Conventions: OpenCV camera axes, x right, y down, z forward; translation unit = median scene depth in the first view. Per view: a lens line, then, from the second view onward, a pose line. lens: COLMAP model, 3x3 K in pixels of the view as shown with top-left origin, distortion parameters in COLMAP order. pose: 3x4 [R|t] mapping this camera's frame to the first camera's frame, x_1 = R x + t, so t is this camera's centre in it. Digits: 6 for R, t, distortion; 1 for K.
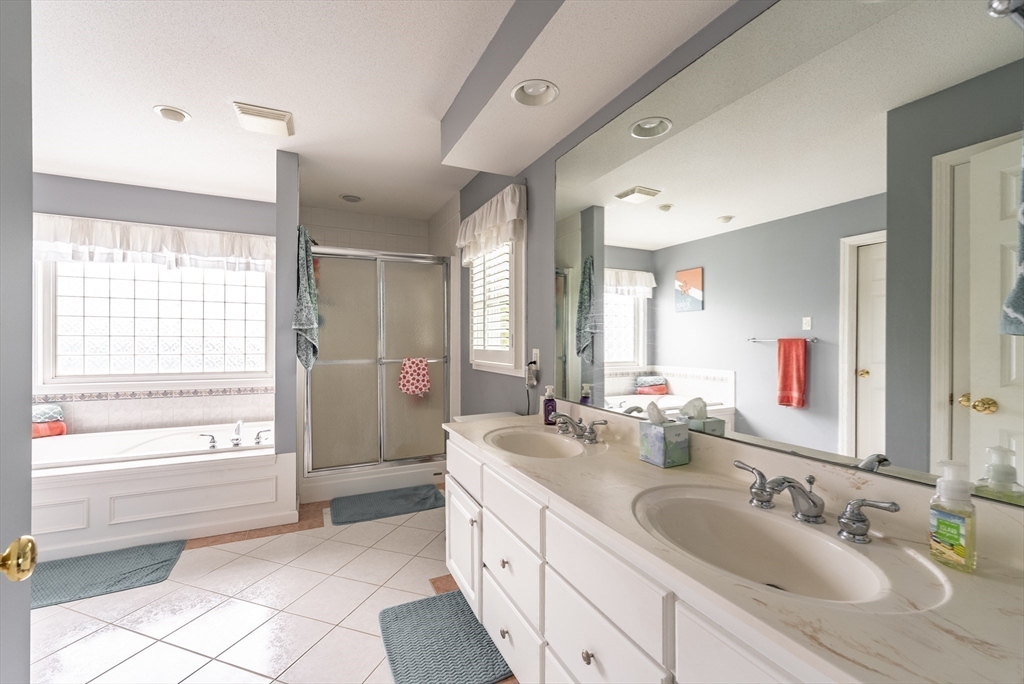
lens RADIAL K [[419.7, 0, 517.9], [0, 419.7, 342.2], [0, 0, 1]] dist [0.001505, -0.000738]
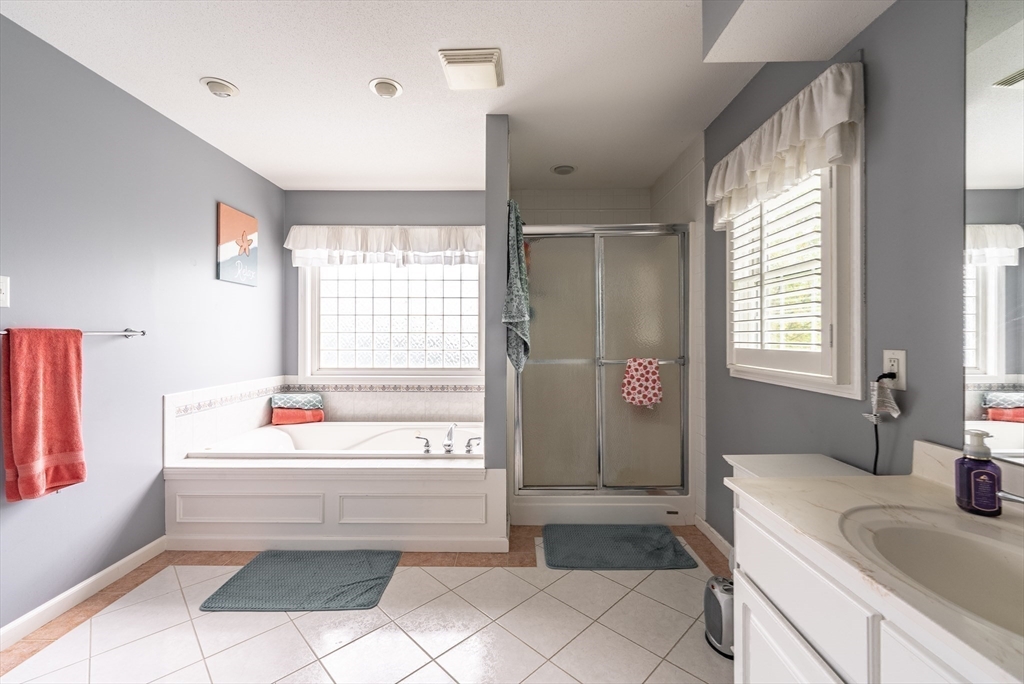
lens RADIAL K [[419.7, 0, 517.9], [0, 419.7, 342.2], [0, 0, 1]] dist [0.001505, -0.000738]
pose [[0.894420, 0.003491, -0.447215, -0.123138], [0.001432, 0.999942, 0.010669, -0.000942], [0.447226, -0.010183, 0.894363, 0.242749]]
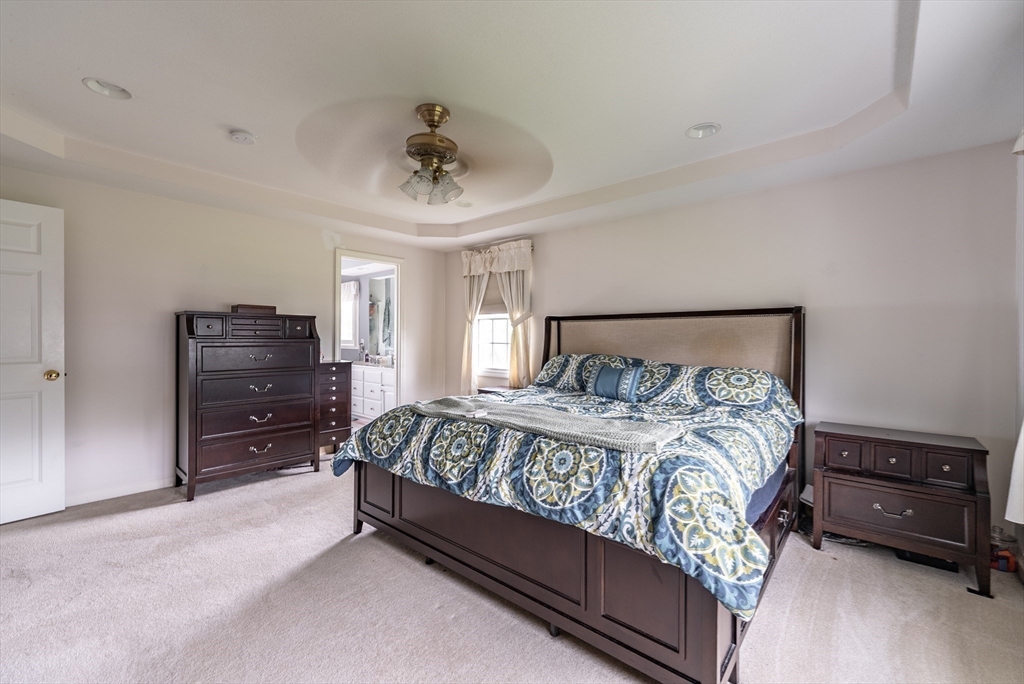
lens RADIAL K [[425.0, 0, 513.5], [0, 425.0, 339.8], [0, 0, 1]] dist [-0.001287, -0.000097]
pose [[0.923800, 0.002006, 0.382870, -0.098533], [-0.004916, 0.999966, 0.006621, -0.003088], [-0.382844, -0.007999, 0.923779, -1.774147]]
